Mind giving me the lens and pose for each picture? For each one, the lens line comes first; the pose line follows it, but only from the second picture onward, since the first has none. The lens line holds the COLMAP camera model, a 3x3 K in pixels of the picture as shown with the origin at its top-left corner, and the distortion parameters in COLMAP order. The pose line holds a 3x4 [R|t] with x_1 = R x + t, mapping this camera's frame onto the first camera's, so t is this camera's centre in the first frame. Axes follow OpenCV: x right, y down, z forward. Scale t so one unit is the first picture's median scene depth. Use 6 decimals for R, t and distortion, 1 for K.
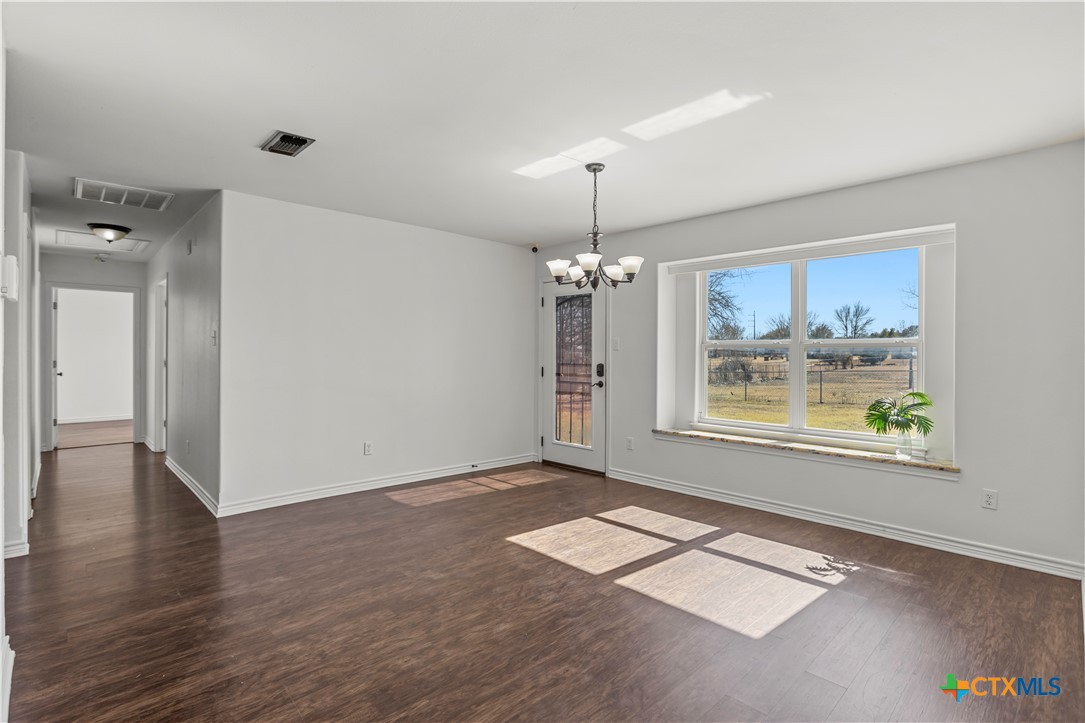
lens RADIAL K [[518.8, 0, 542.9], [0, 518.8, 355.4], [0, 0, 1]] dist [-0.005236, 0.000254]
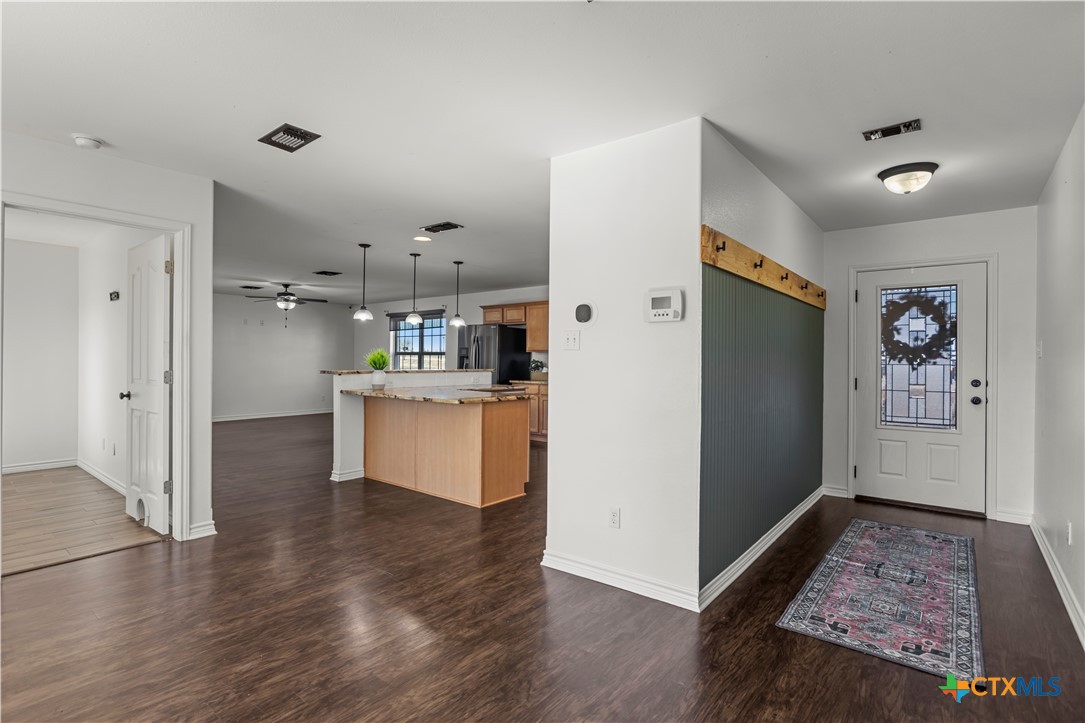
lens RADIAL K [[518.8, 0, 542.9], [0, 518.8, 355.4], [0, 0, 1]] dist [-0.005236, 0.000254]
pose [[-0.992120, -0.011720, -0.124741, -0.463923], [-0.011299, 0.999928, -0.004080, -0.008459], [0.124779, -0.002638, -0.992181, 1.940563]]
